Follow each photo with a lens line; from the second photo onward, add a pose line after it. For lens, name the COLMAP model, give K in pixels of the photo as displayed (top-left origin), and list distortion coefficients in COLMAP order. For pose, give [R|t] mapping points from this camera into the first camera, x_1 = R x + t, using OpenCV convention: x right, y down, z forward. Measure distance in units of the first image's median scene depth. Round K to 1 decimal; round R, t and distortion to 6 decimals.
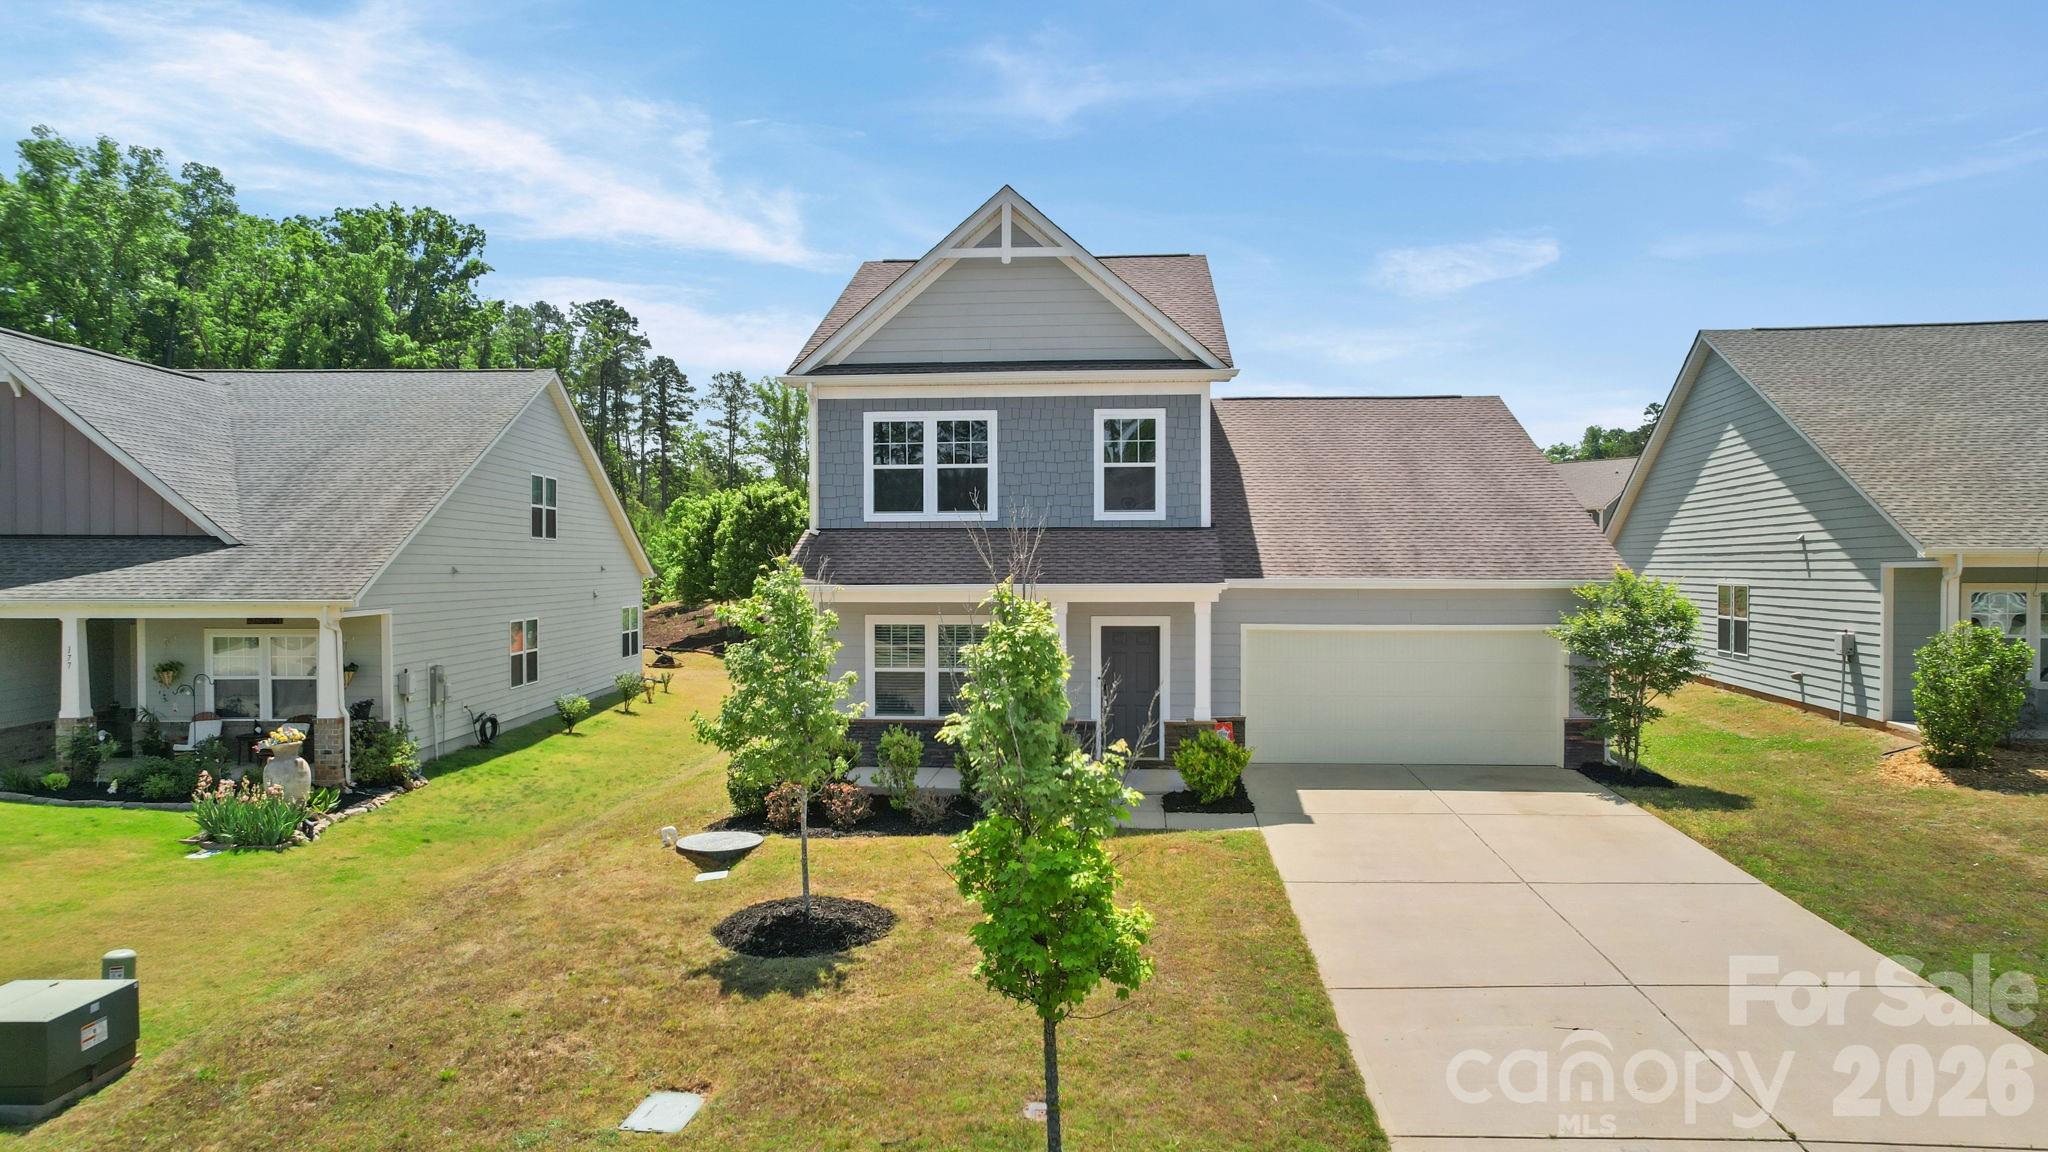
lens RADIAL K [[1298.9, 0, 1024.0], [0, 1298.9, 576.0], [0, 0, 1]] dist [-0.070872, 0.054046]
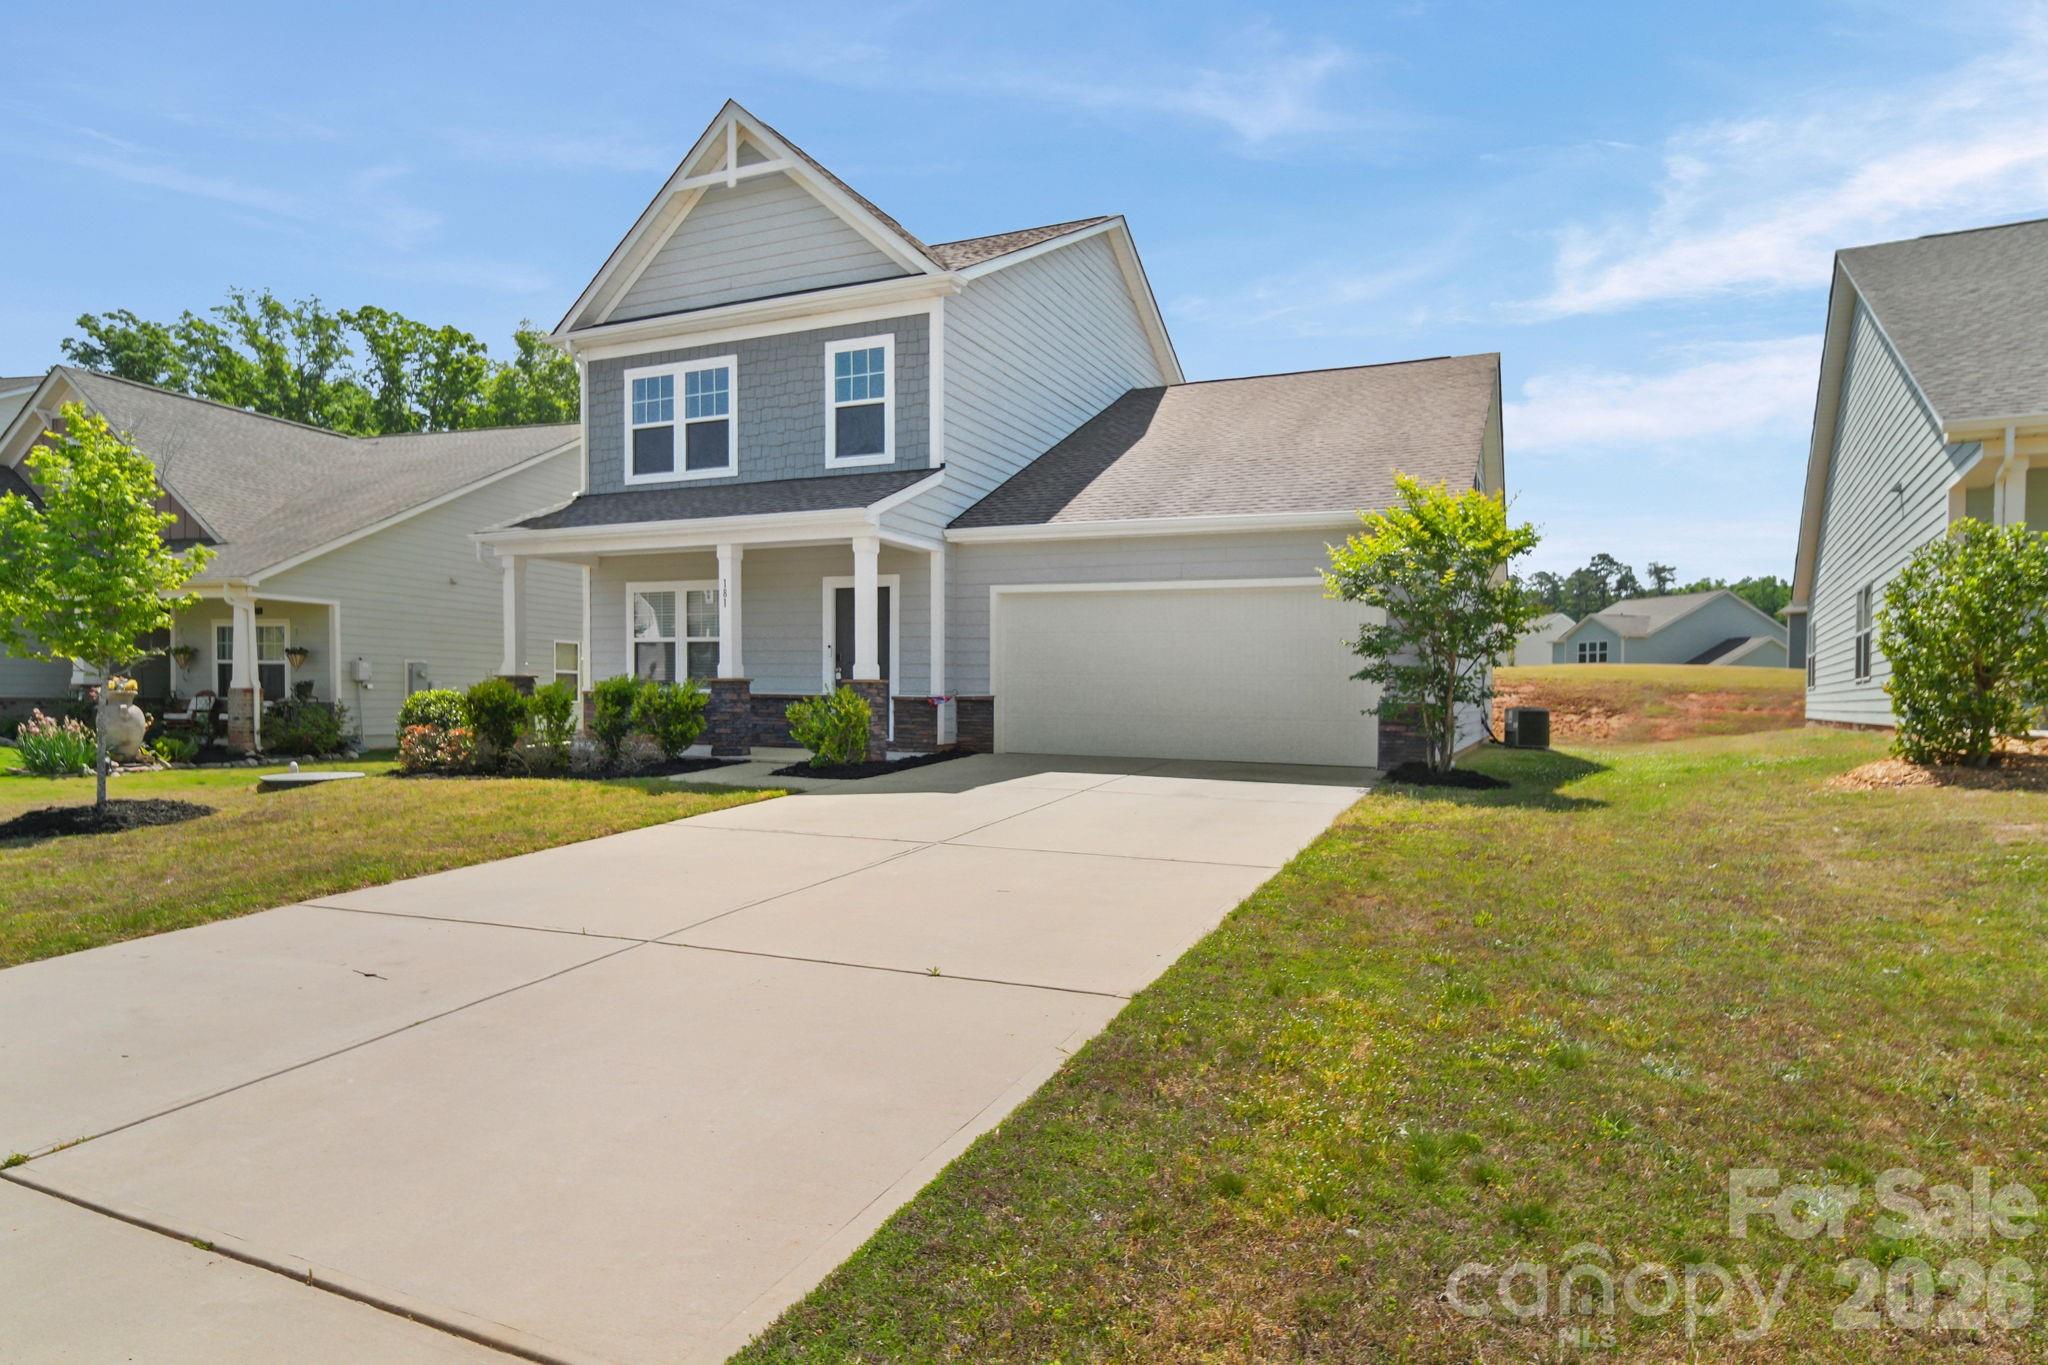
lens RADIAL K [[1114.3, 0, 1040.8], [0, 1114.3, 707.8], [0, 0, 1]] dist [0.002851, 0.000237]
pose [[0.942852, 0.019187, -0.332660, 0.446978], [-0.018171, 0.999816, 0.006164, 0.112831], [0.332717, 0.000233, 0.943027, 0.325916]]
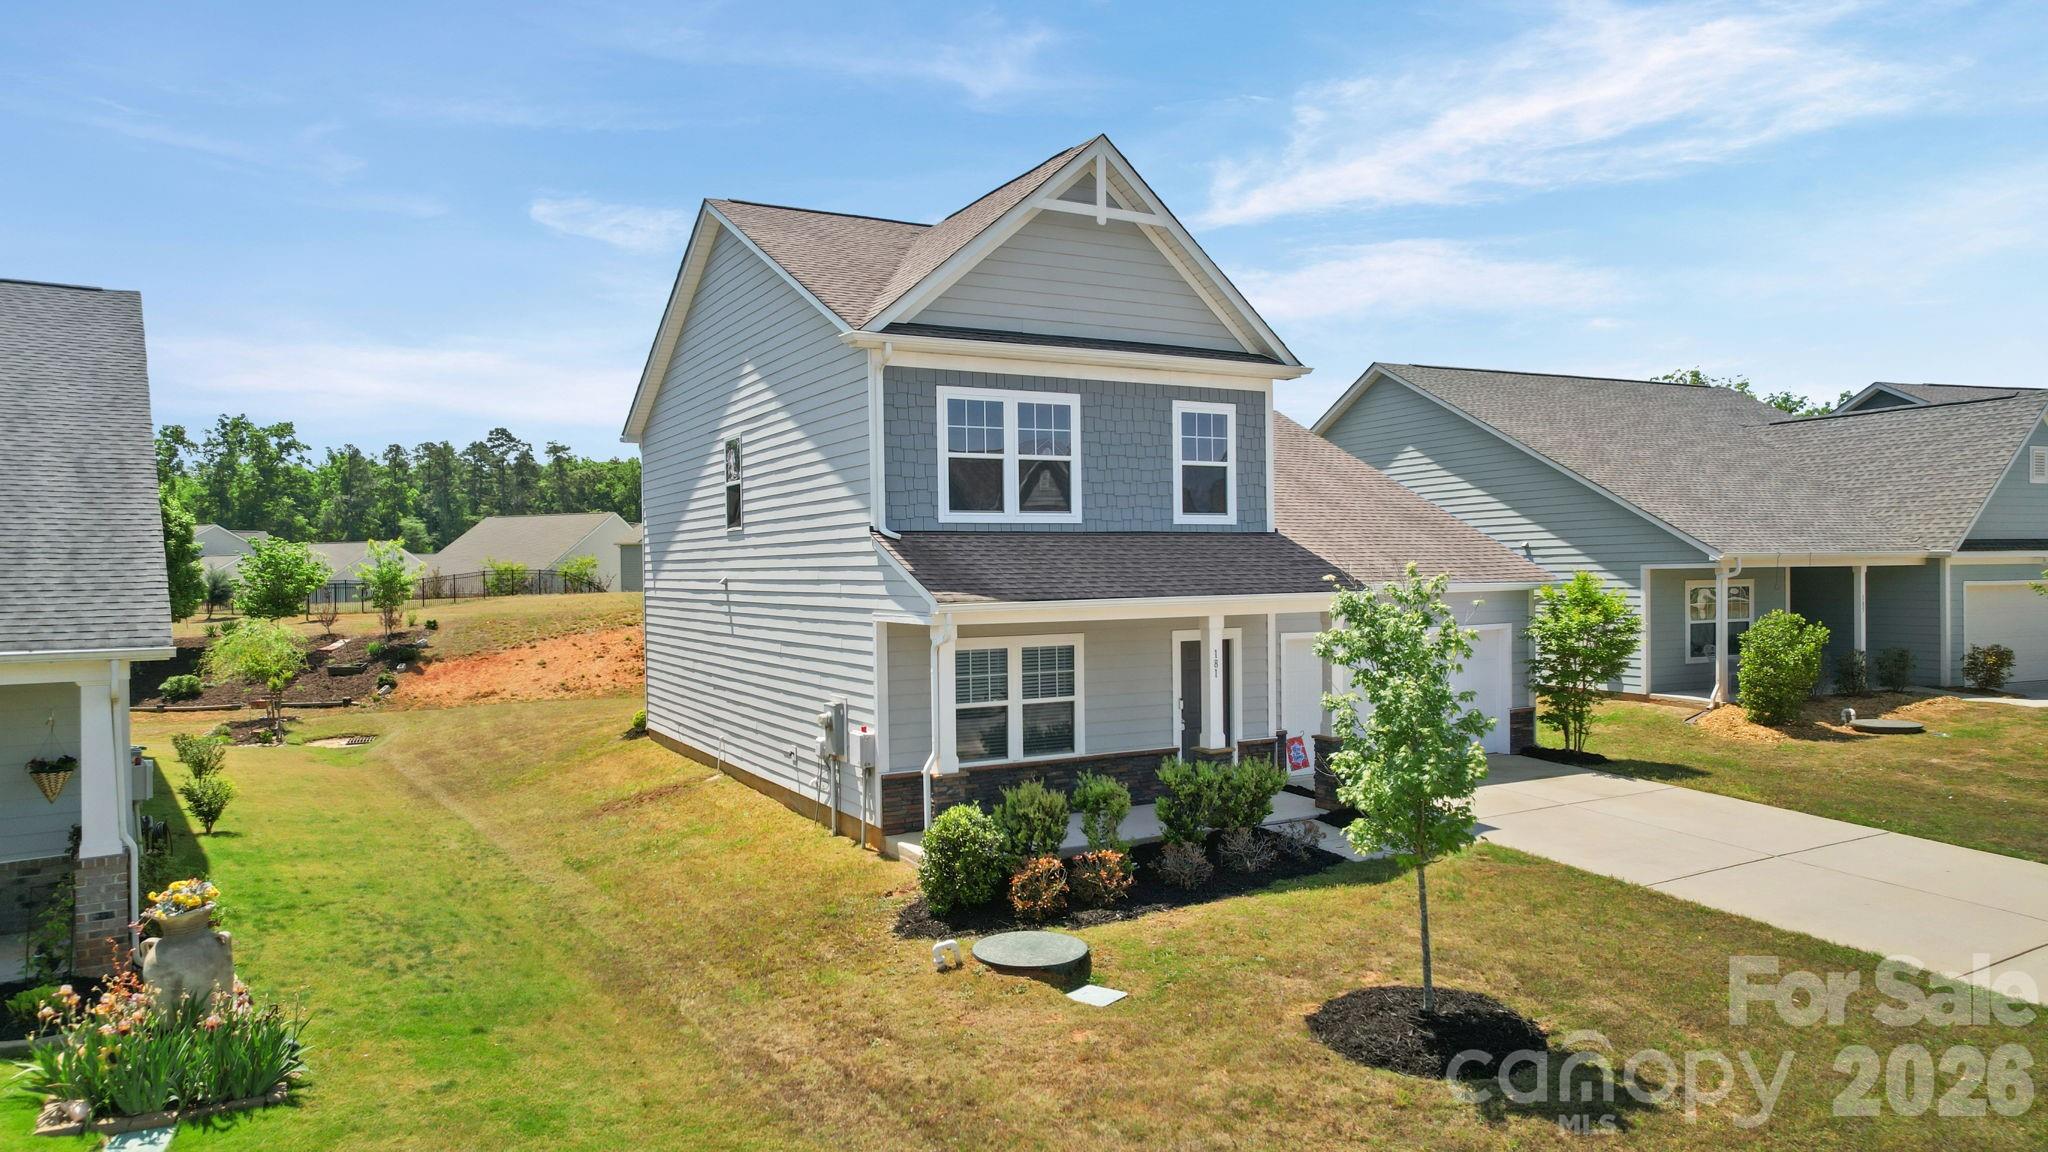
lens RADIAL K [[1298.9, 0, 1024.0], [0, 1298.9, 576.0], [0, 0, 1]] dist [-0.070872, 0.054046]
pose [[0.836936, -0.011908, 0.547172, -0.519026], [0.016099, 0.999866, -0.002865, -0.005966], [-0.547065, 0.011207, 0.837015, 0.303846]]
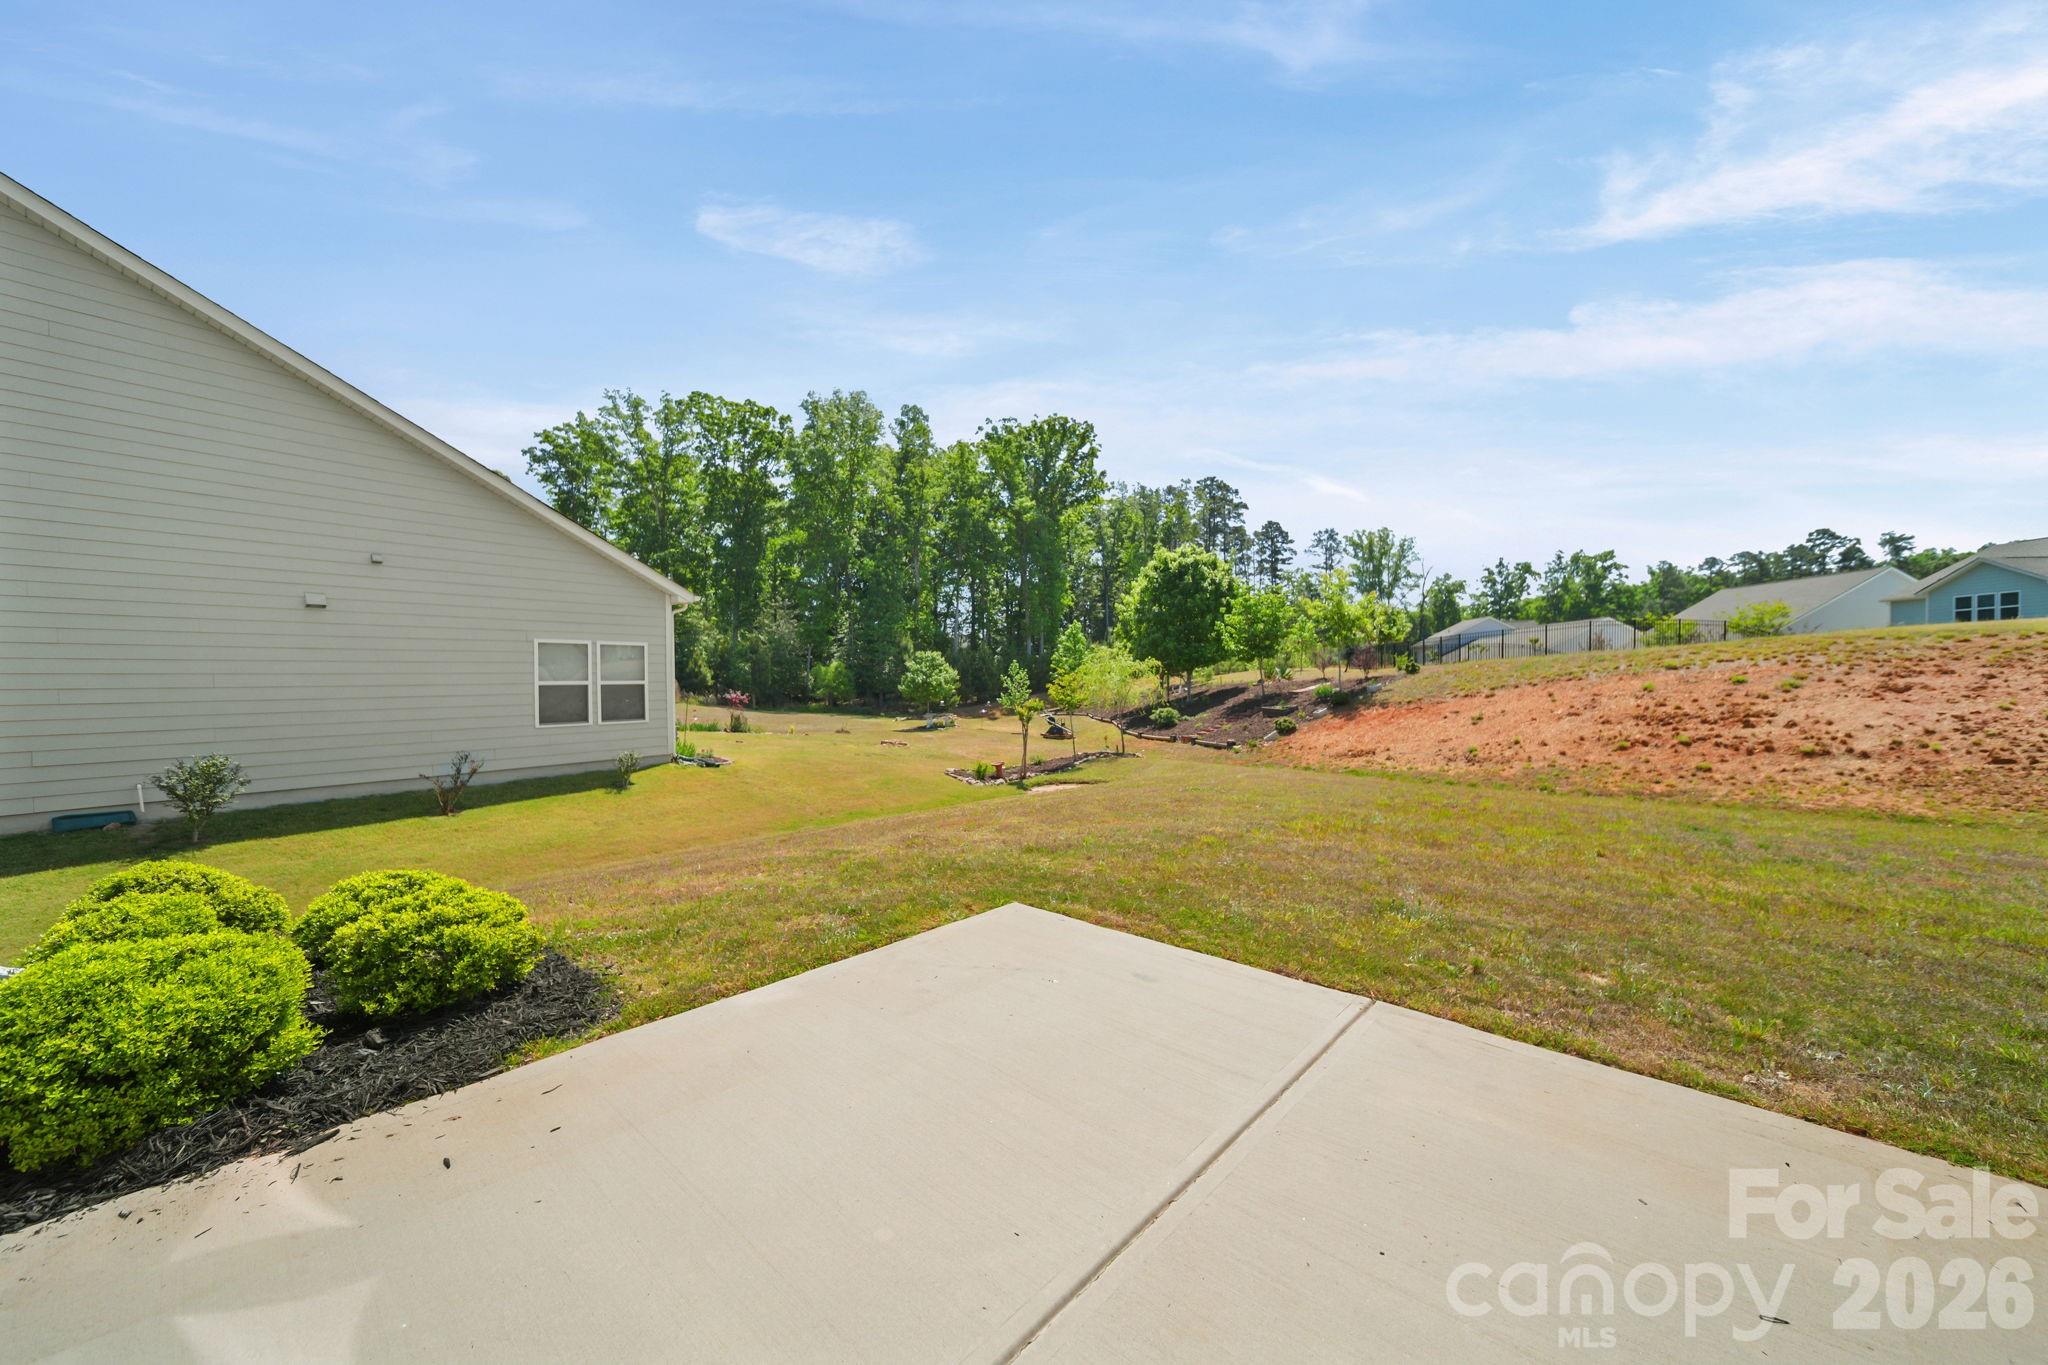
lens RADIAL K [[732.1, 0, 1033.1], [0, 732.1, 683.3], [0, 0, 1]] dist [-0.001365, -0.000500]
pose [[0.788107, -0.003684, -0.615527, 0.138826], [0.006444, 0.999977, 0.002265, 0.083934], [0.615505, -0.005751, 0.788112, 1.646816]]
